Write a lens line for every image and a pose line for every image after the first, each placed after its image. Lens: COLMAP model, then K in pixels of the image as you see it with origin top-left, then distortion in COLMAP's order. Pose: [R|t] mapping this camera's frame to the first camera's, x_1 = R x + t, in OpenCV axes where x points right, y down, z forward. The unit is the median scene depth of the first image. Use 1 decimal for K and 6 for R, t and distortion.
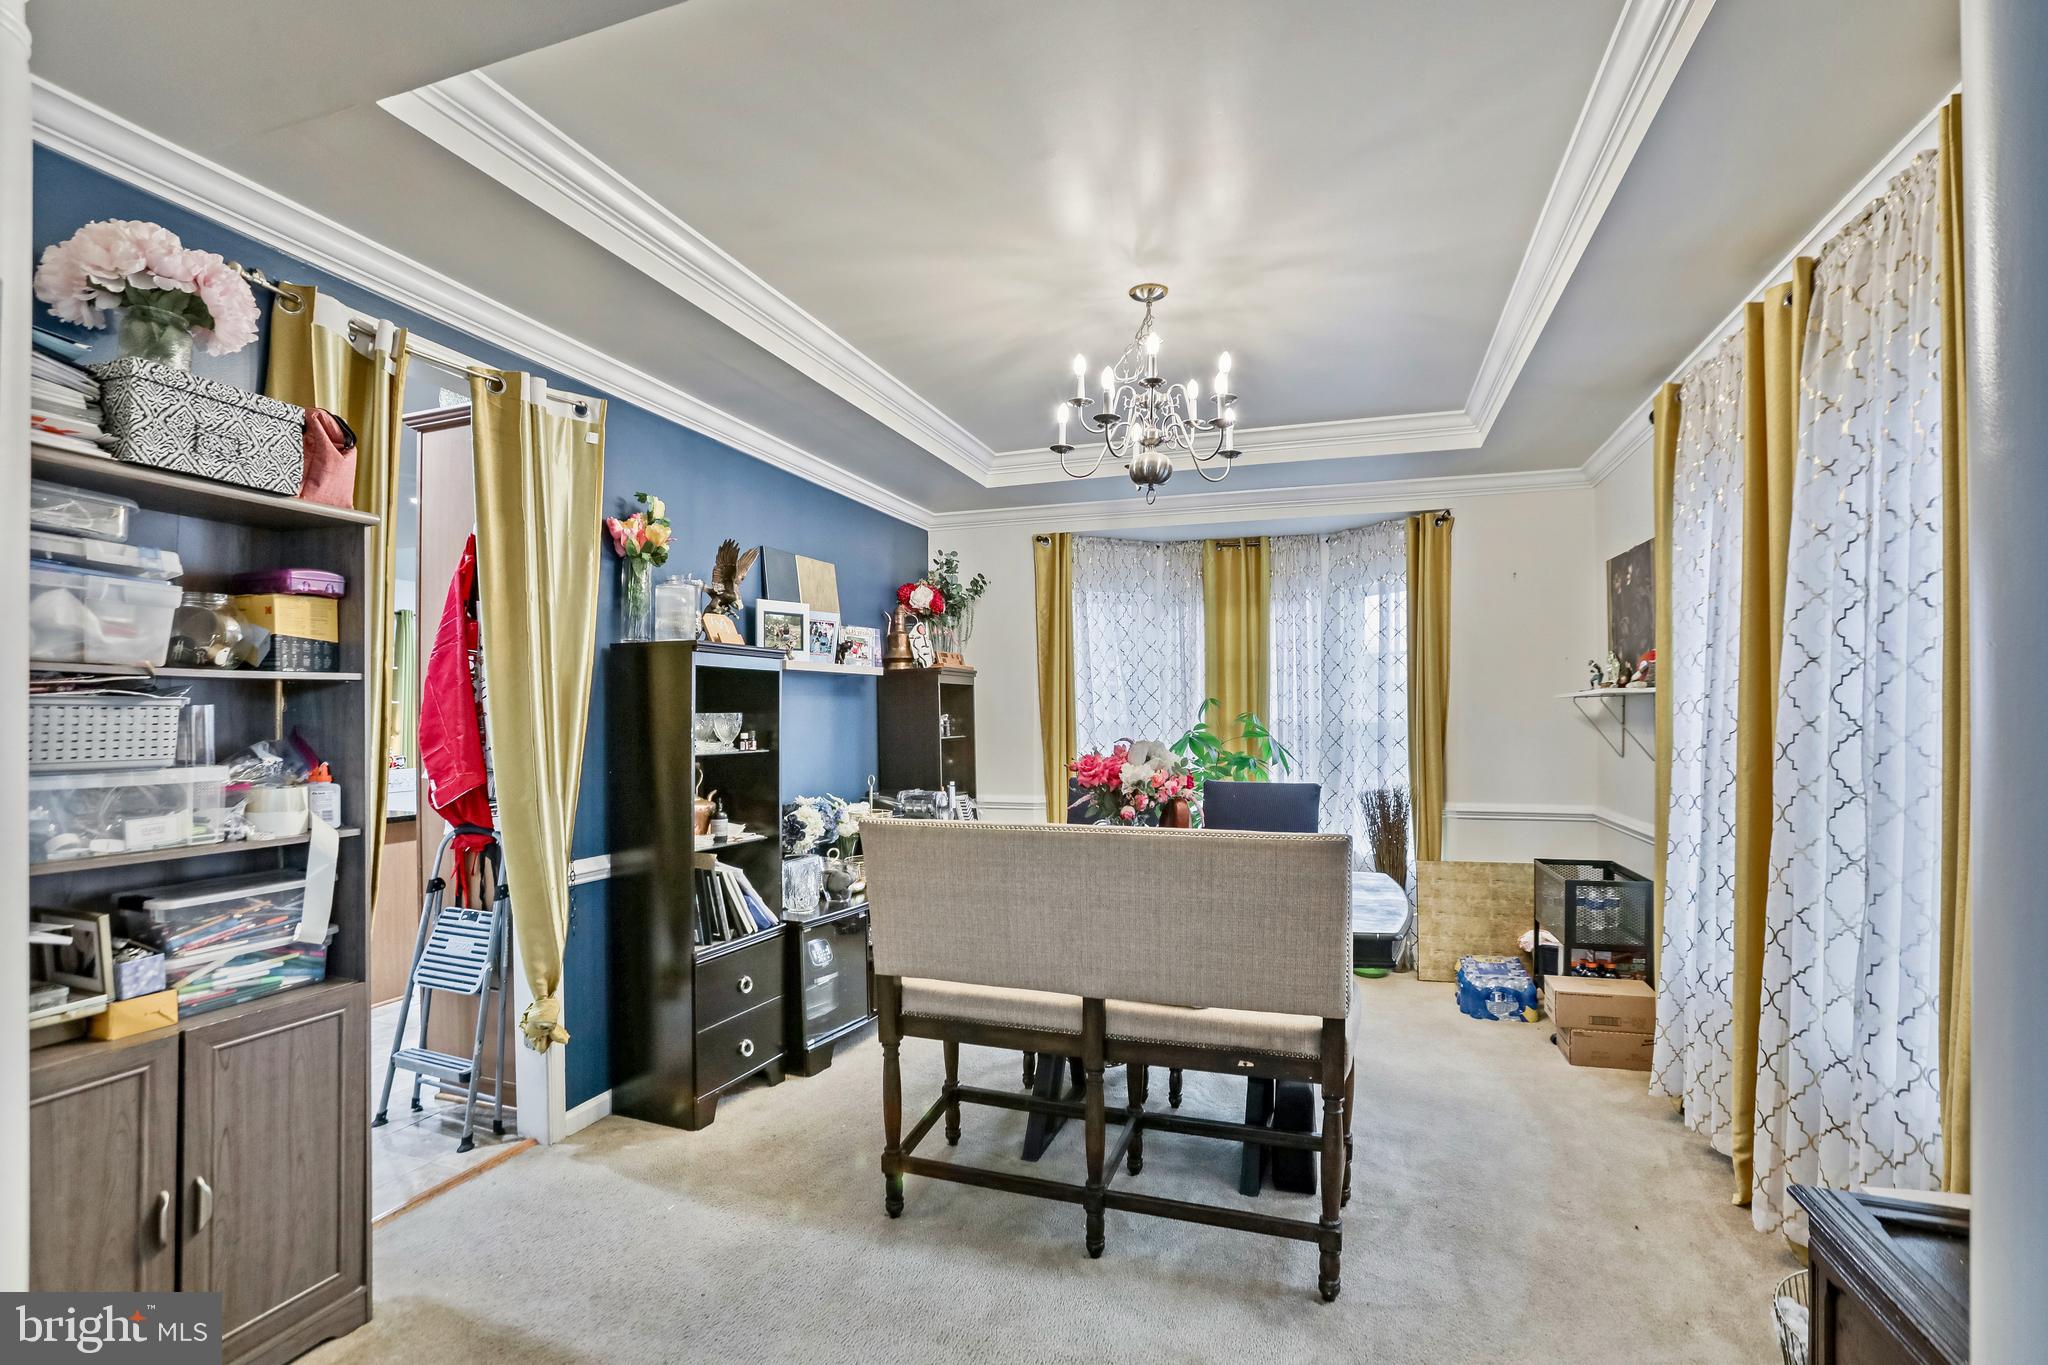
lens RADIAL K [[934.2, 0, 1036.4], [0, 934.2, 695.5], [0, 0, 1]] dist [-0.064667, 0.020614]
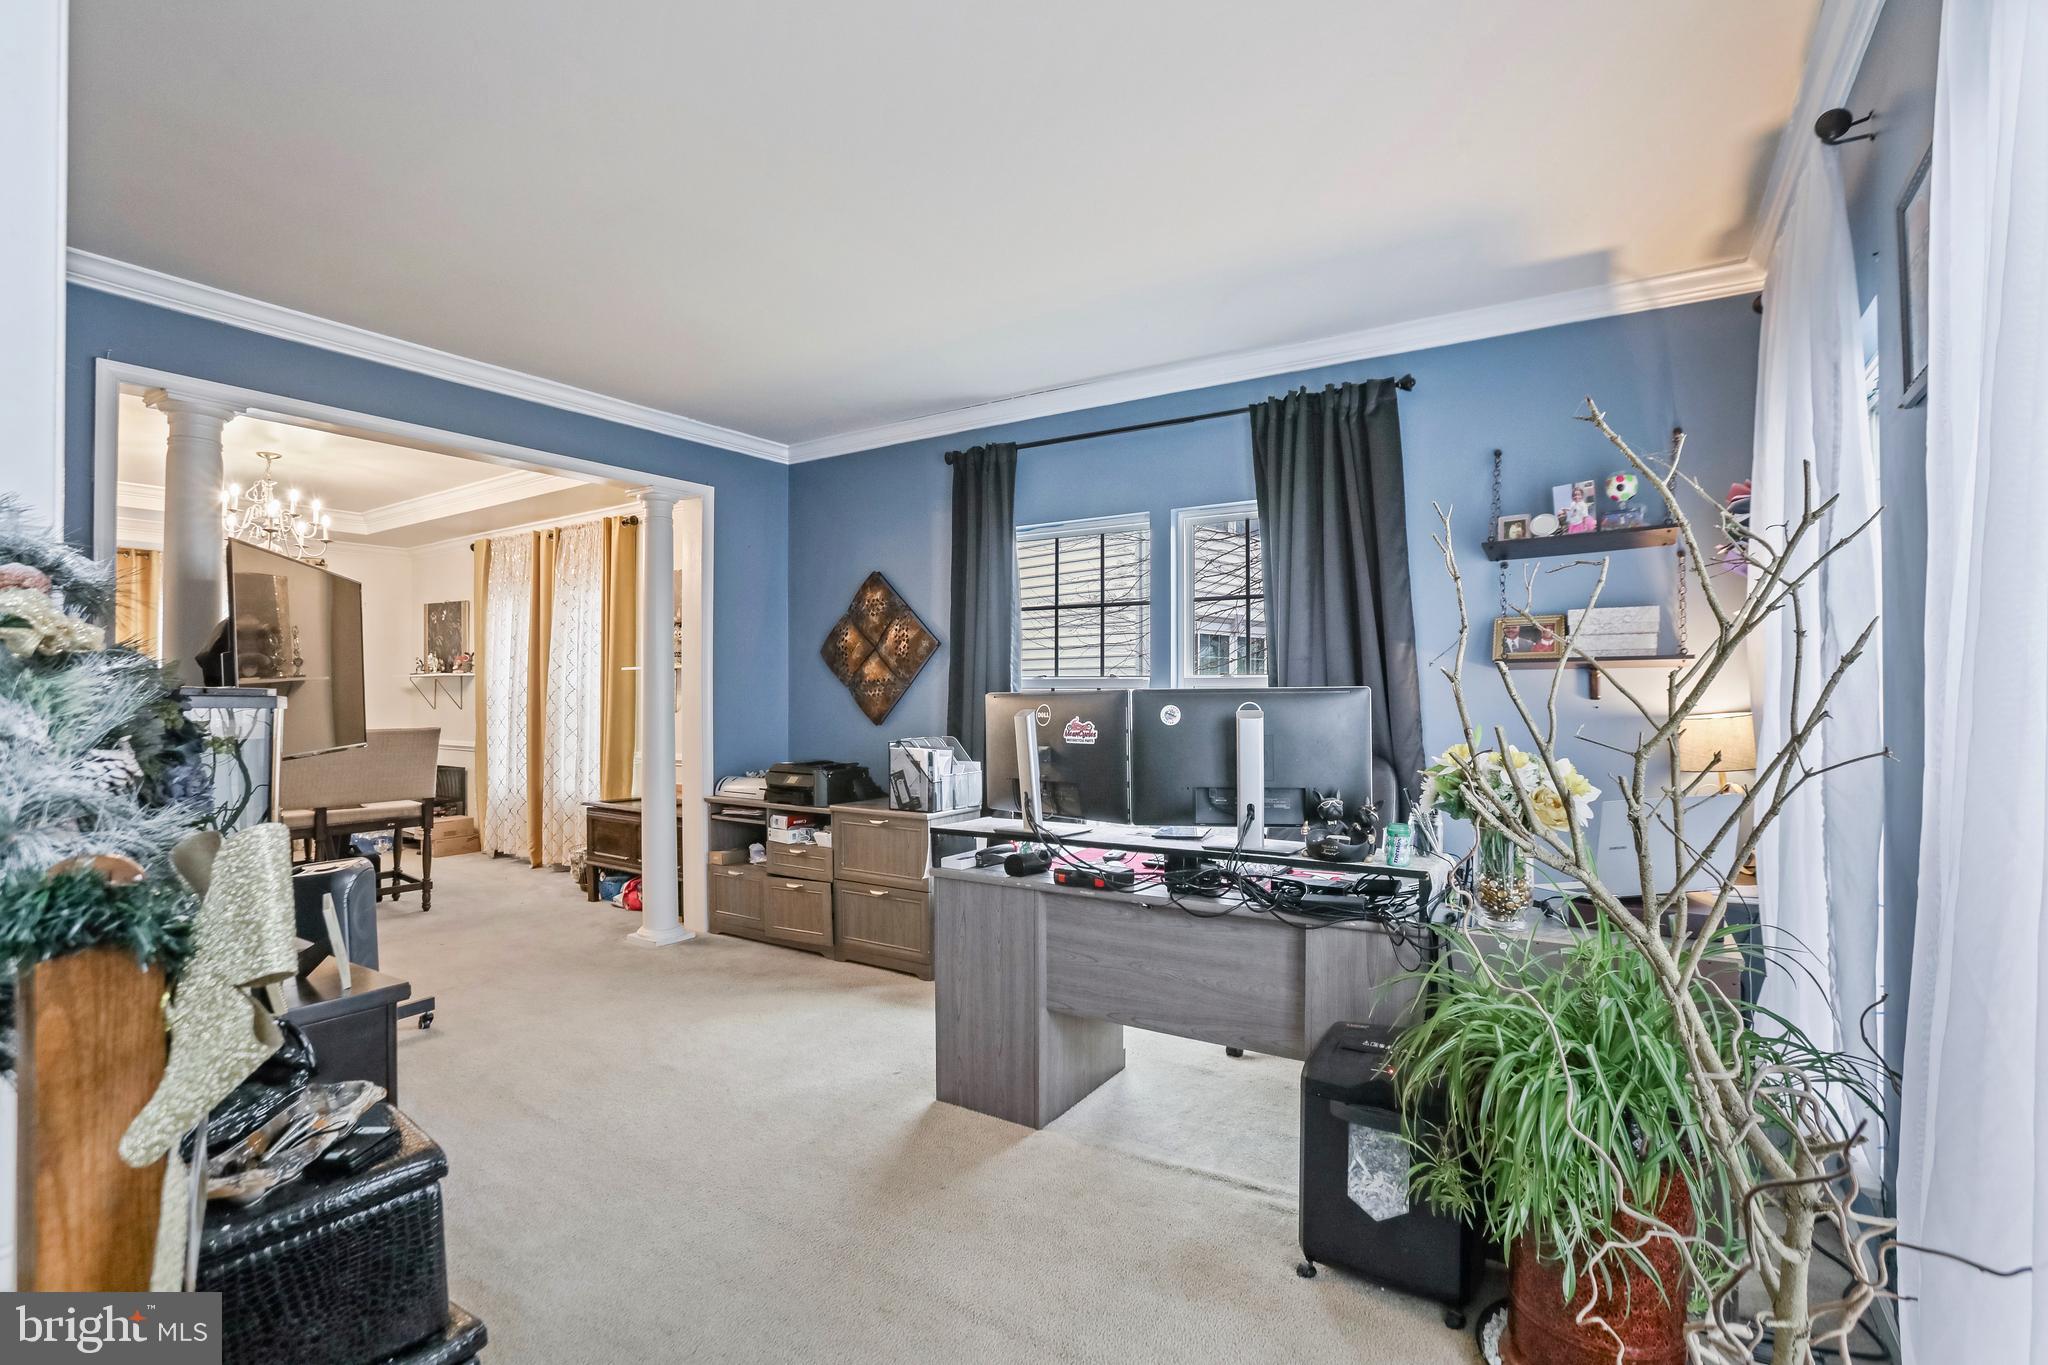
lens RADIAL K [[934.2, 0, 1036.4], [0, 934.2, 695.5], [0, 0, 1]] dist [-0.064667, 0.020614]
pose [[0.233099, -0.007955, 0.972420, -1.753026], [-0.012869, 0.999854, 0.011264, 0.001391], [-0.972368, -0.015140, 0.232963, -1.264824]]
